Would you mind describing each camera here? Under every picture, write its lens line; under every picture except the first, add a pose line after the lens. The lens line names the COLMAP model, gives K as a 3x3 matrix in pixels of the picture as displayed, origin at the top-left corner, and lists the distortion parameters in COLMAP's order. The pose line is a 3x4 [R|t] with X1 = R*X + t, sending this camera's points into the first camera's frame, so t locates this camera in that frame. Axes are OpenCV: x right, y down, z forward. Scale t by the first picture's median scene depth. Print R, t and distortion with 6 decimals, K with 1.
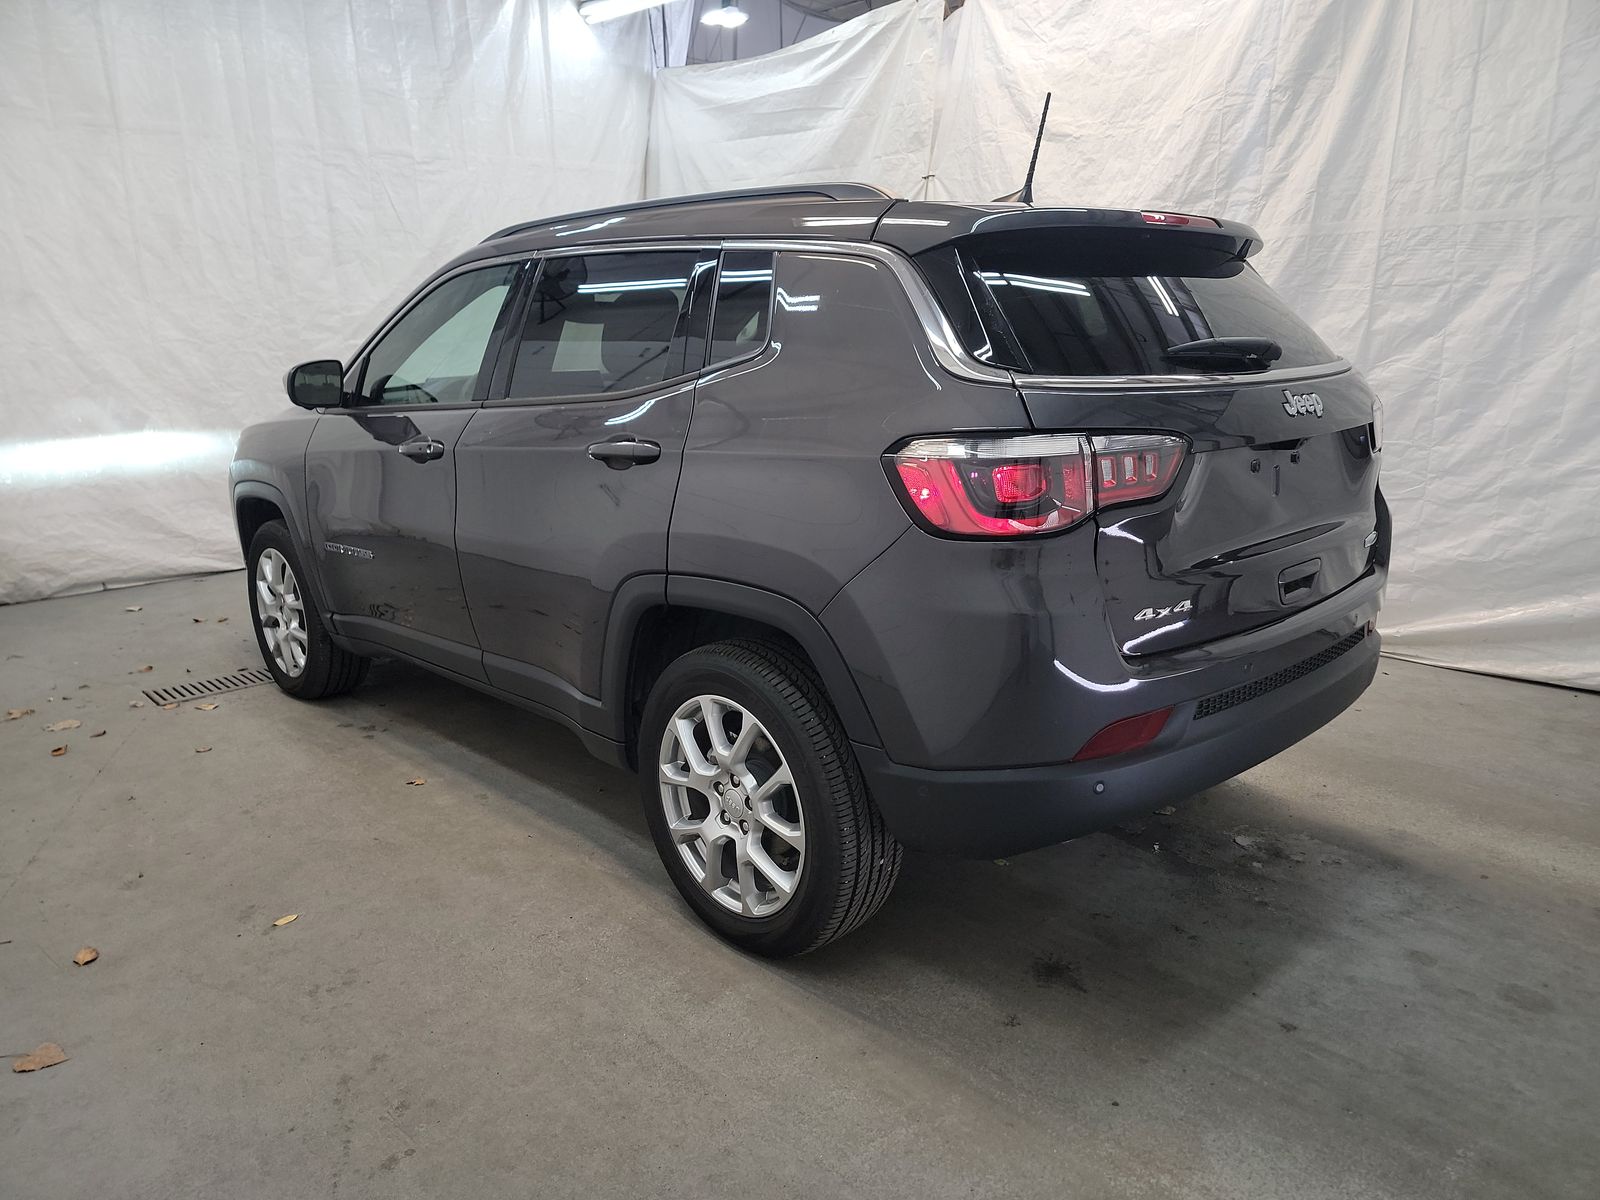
lens RADIAL K [[1108.3, 0, 799.8], [0, 1108.3, 612.8], [0, 0, 1]] dist [0.073481, -0.063150]
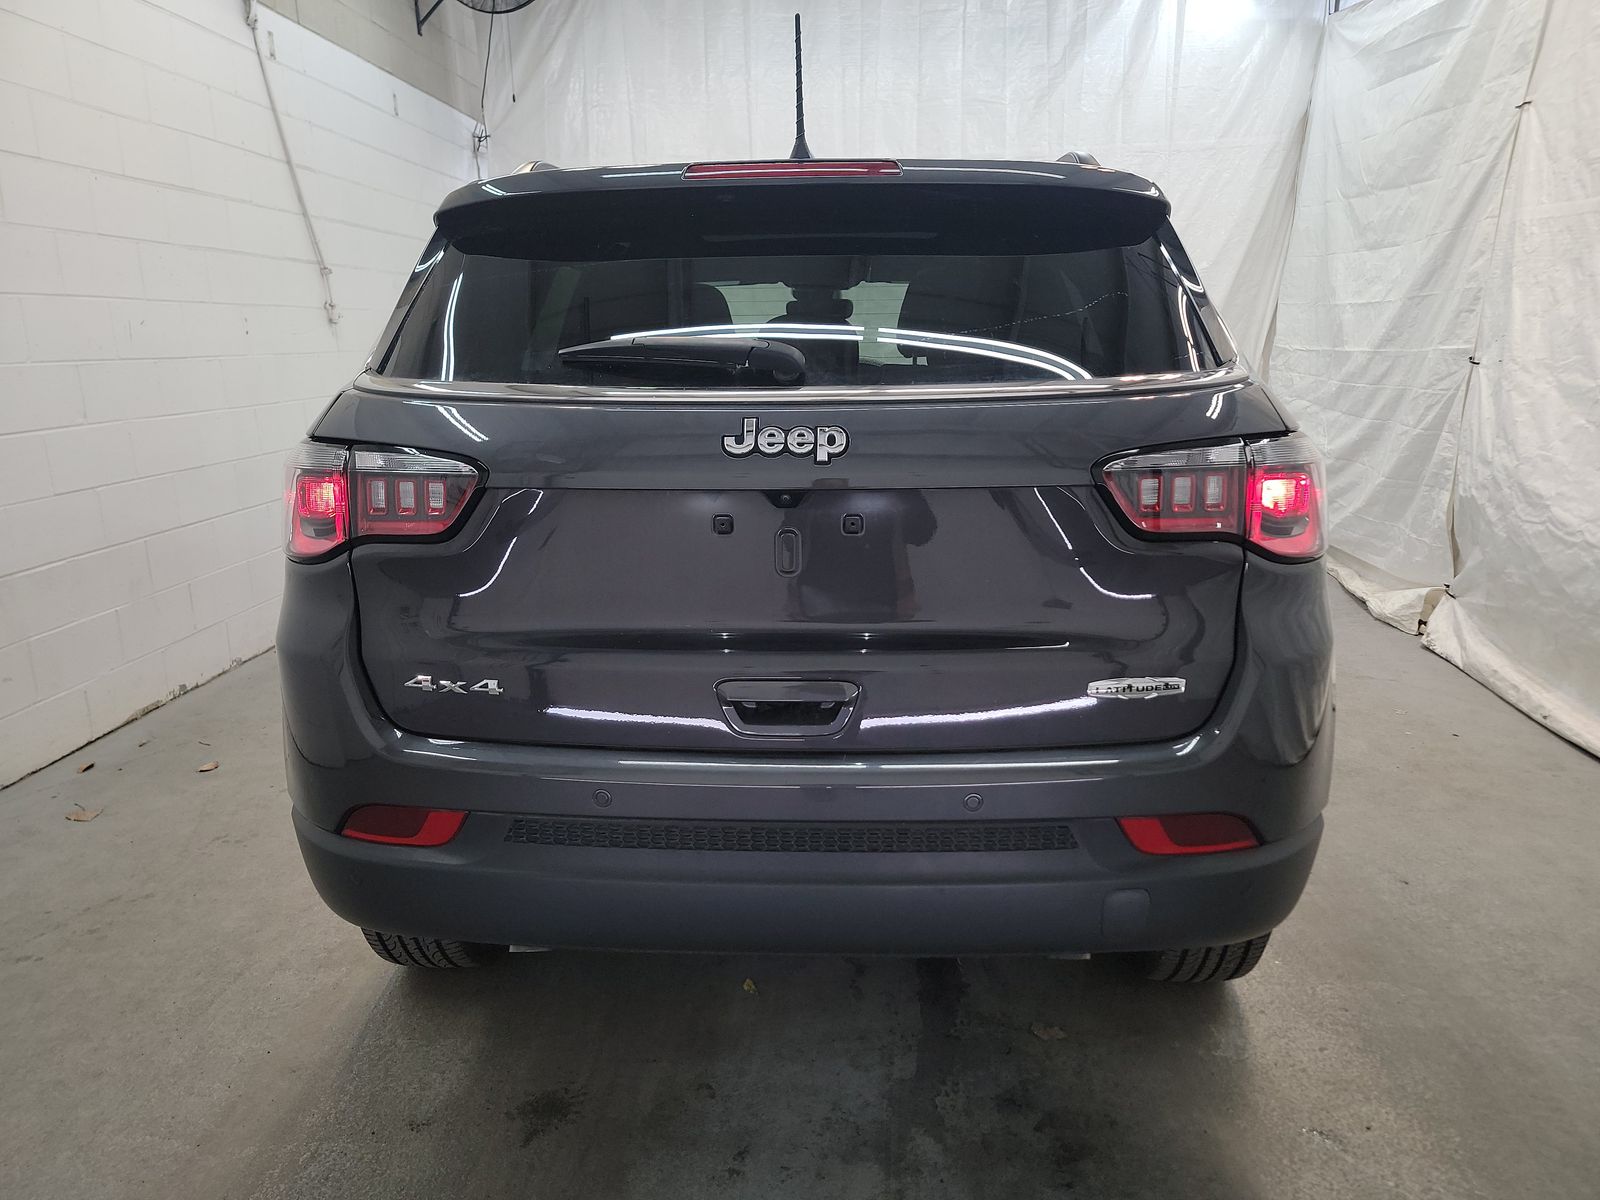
lens RADIAL K [[1098.9, 0, 772.3], [0, 1098.9, 597.5], [0, 0, 1]] dist [0.066808, -0.051698]
pose [[0.692945, 0.169424, -0.700802, 0.300925], [-0.176803, 0.982251, 0.062646, -0.044312], [0.698977, 0.080494, 0.710600, 0.181809]]
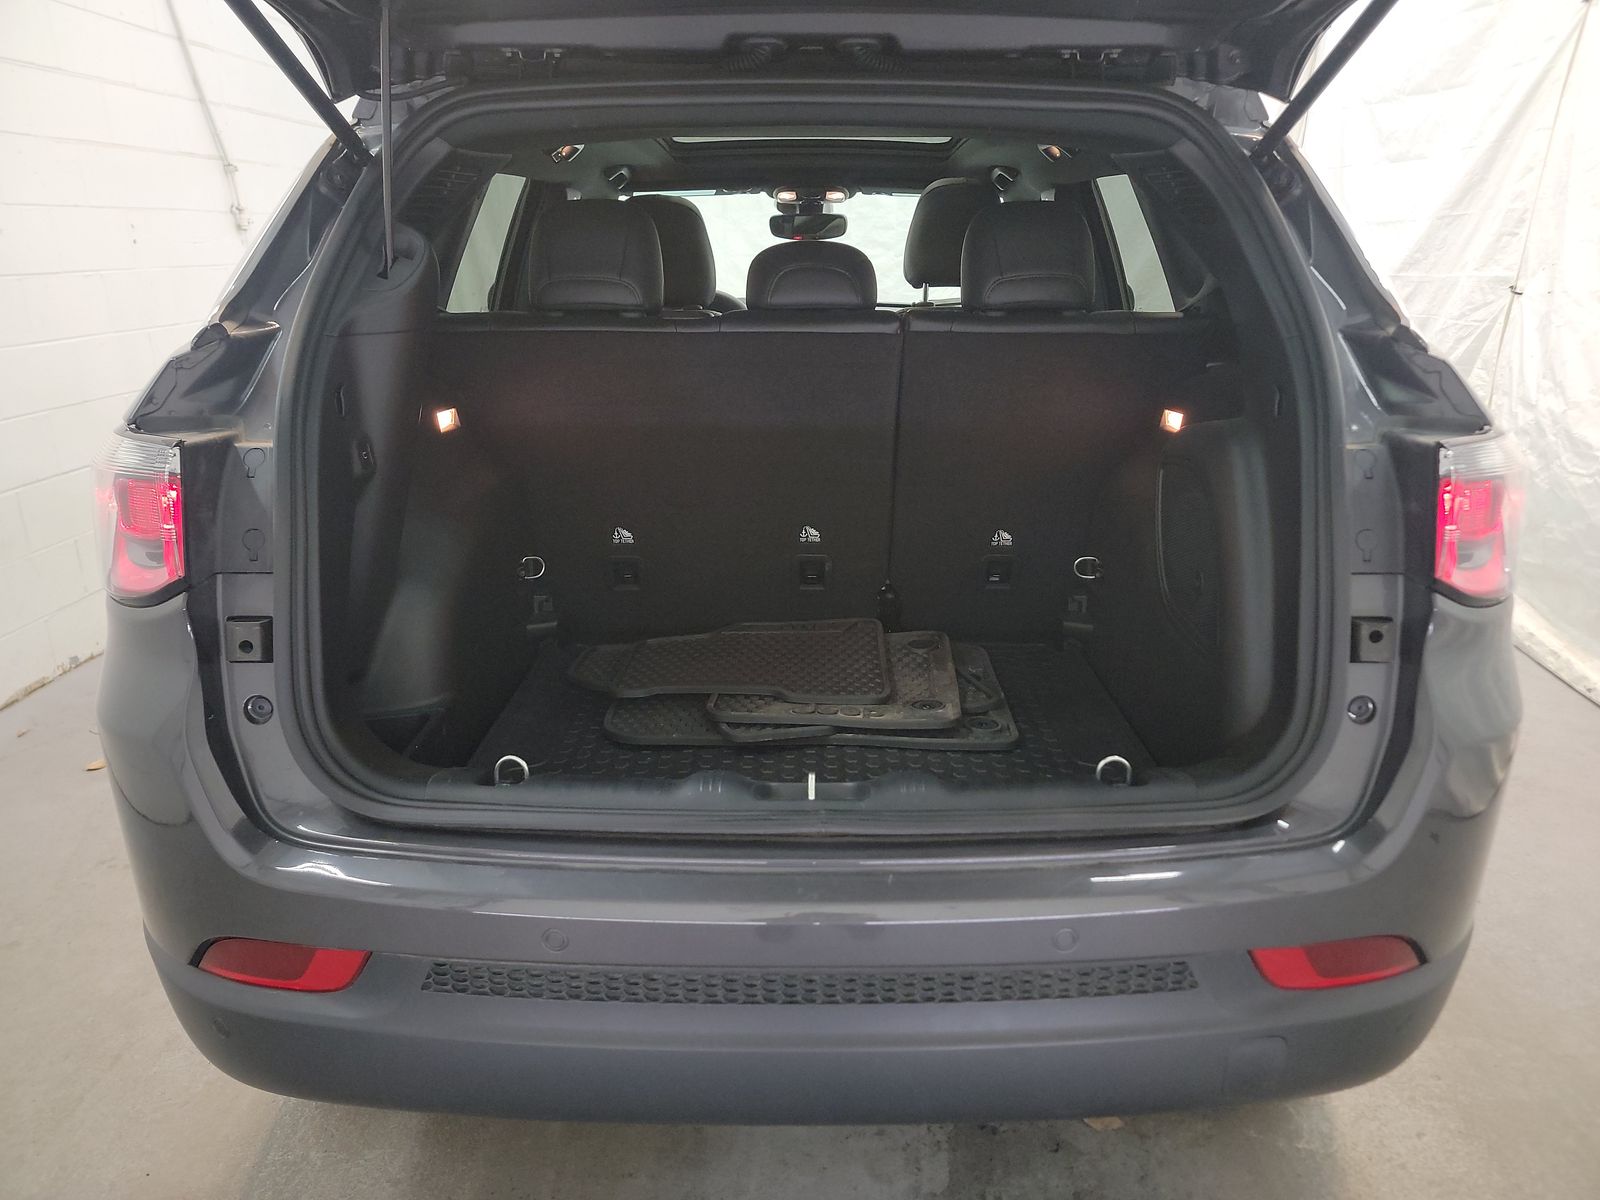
lens RADIAL K [[1108.3, 0, 799.8], [0, 1108.3, 612.8], [0, 0, 1]] dist [0.073481, -0.063150]
pose [[0.731801, 0.224016, -0.643649, 0.247713], [-0.177650, 0.974486, 0.137180, -0.059565], [0.657957, 0.013956, 0.752926, 0.219628]]
